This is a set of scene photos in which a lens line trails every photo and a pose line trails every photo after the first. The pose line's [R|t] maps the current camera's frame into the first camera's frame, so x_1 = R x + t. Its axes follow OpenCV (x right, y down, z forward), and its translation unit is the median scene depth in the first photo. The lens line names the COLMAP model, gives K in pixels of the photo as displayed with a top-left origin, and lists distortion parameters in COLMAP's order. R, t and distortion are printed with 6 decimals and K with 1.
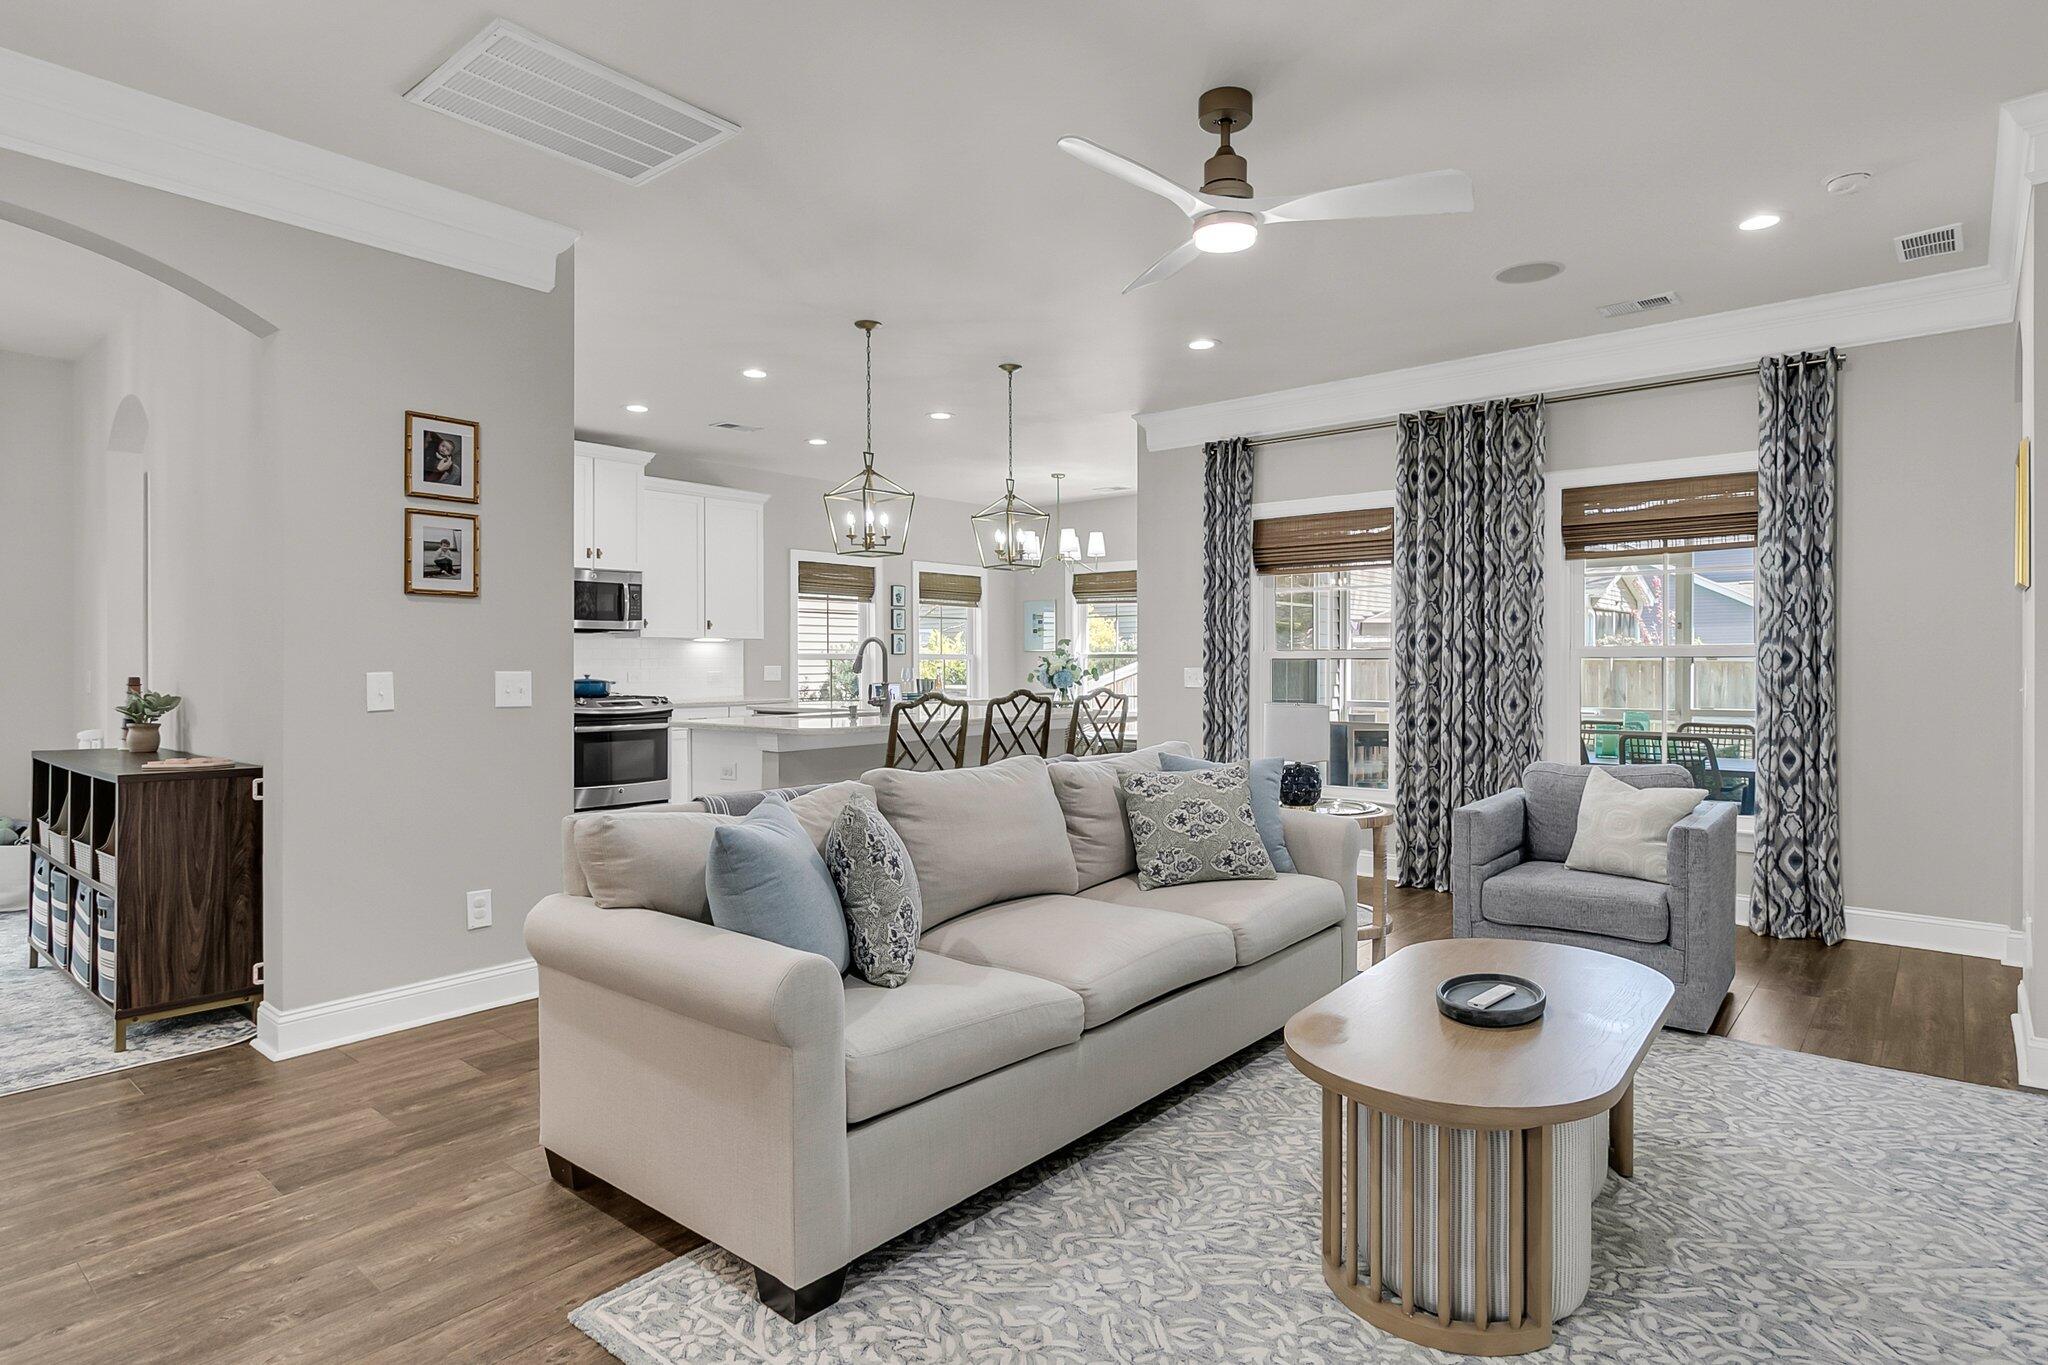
lens RADIAL K [[1102.4, 0, 1023.2], [0, 1102.4, 673.7], [0, 0, 1]] dist [-0.014801, 0.002379]
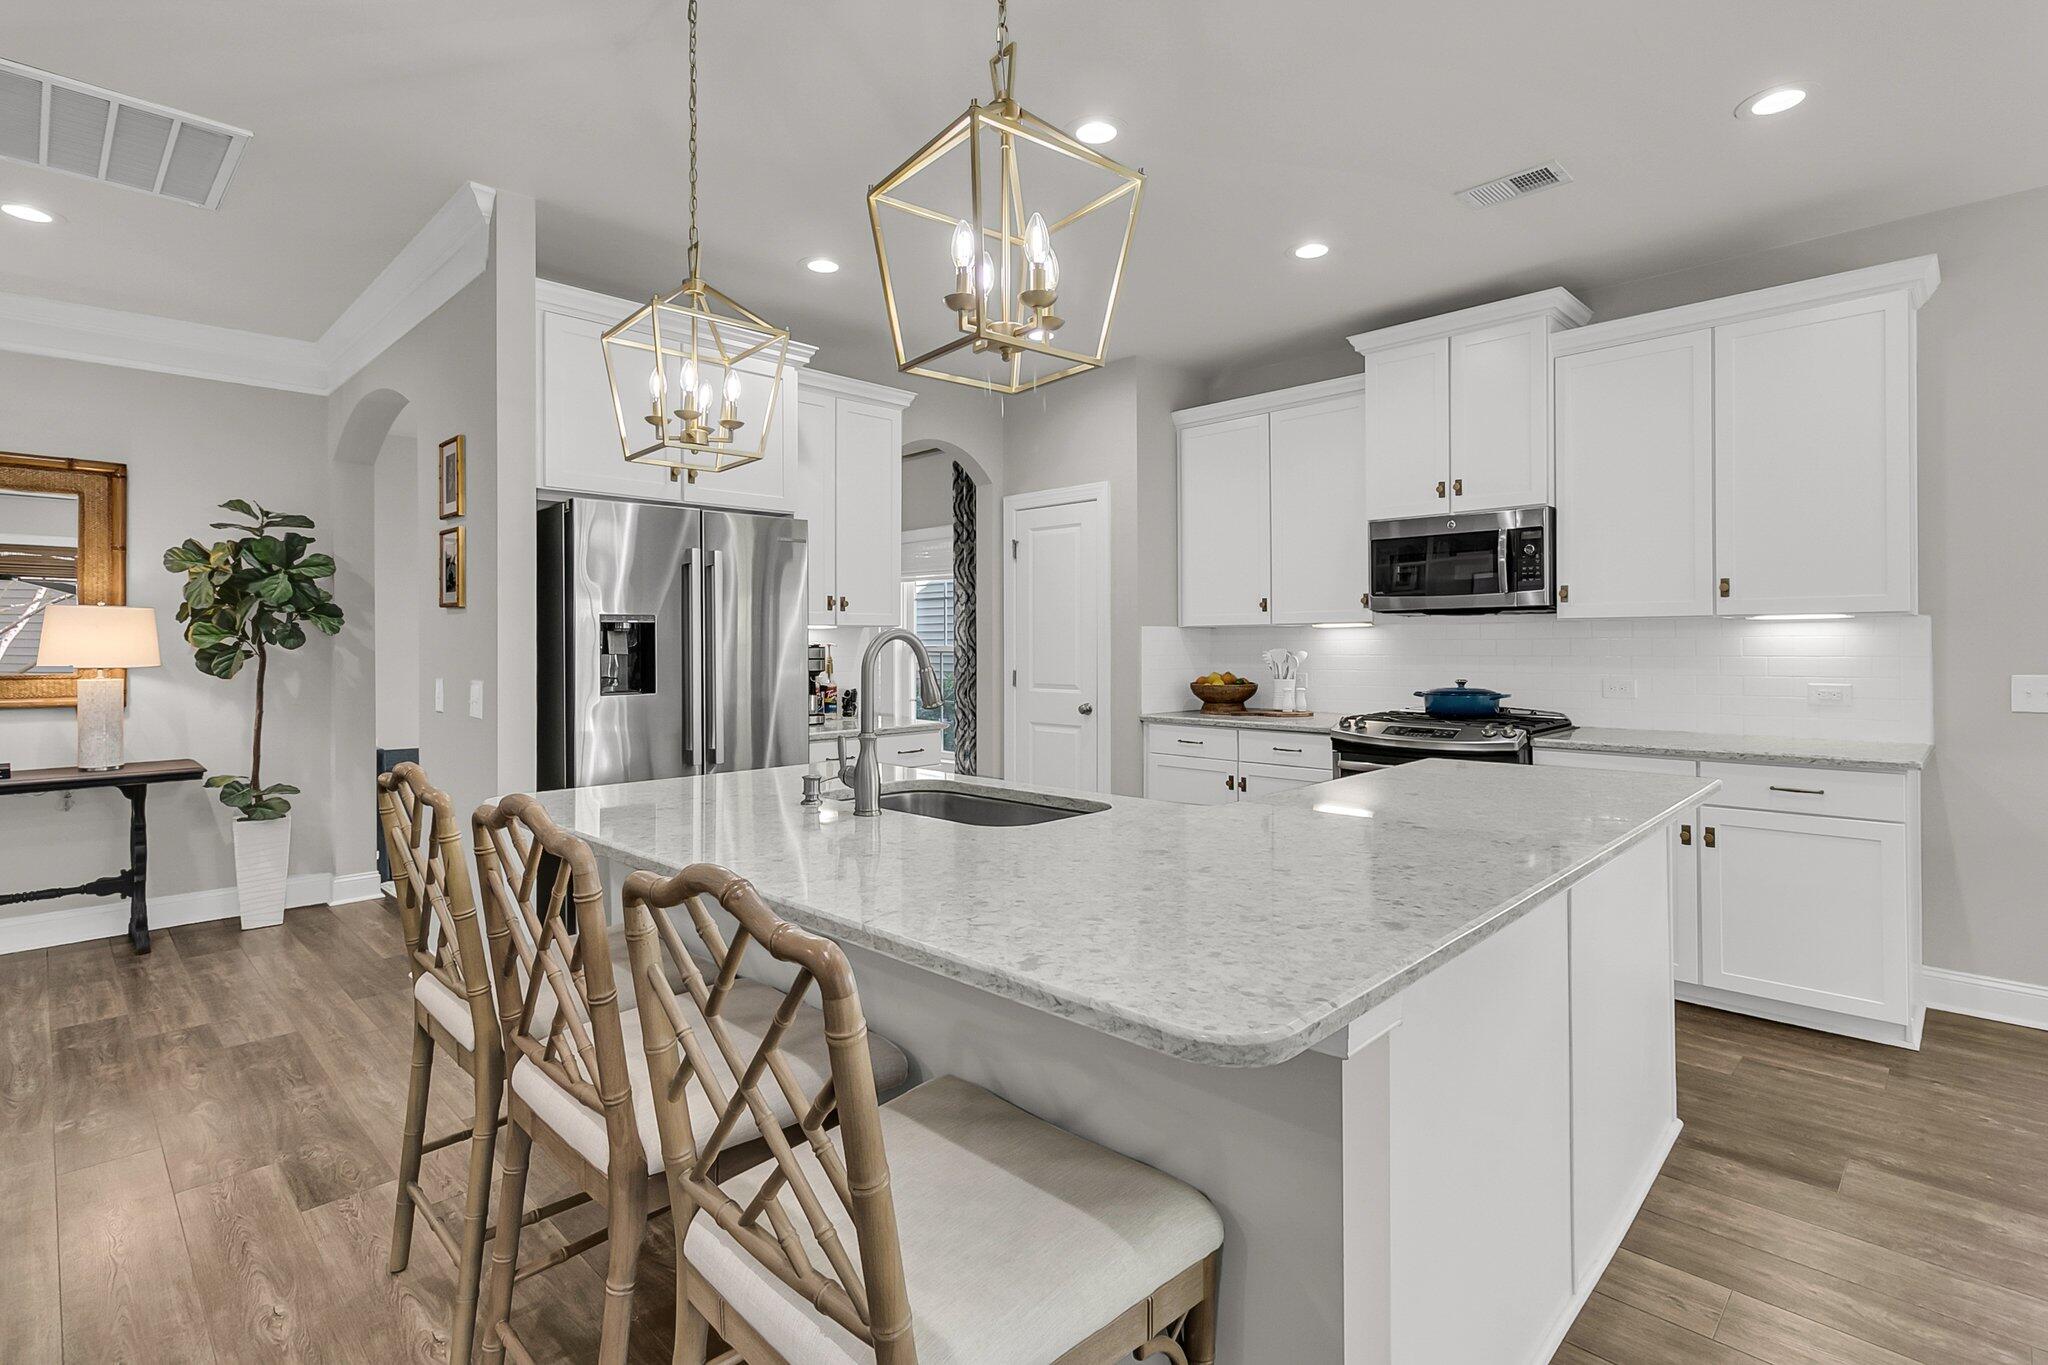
lens RADIAL K [[978.0, 0, 1012.8], [0, 978.0, 640.7], [0, 0, 1]] dist [0.002223, 0.000238]
pose [[-0.079827, -0.004182, -0.996800, 0.406140], [-0.004538, 0.999982, -0.003832, -0.042427], [0.996798, 0.004218, -0.079845, 1.744095]]
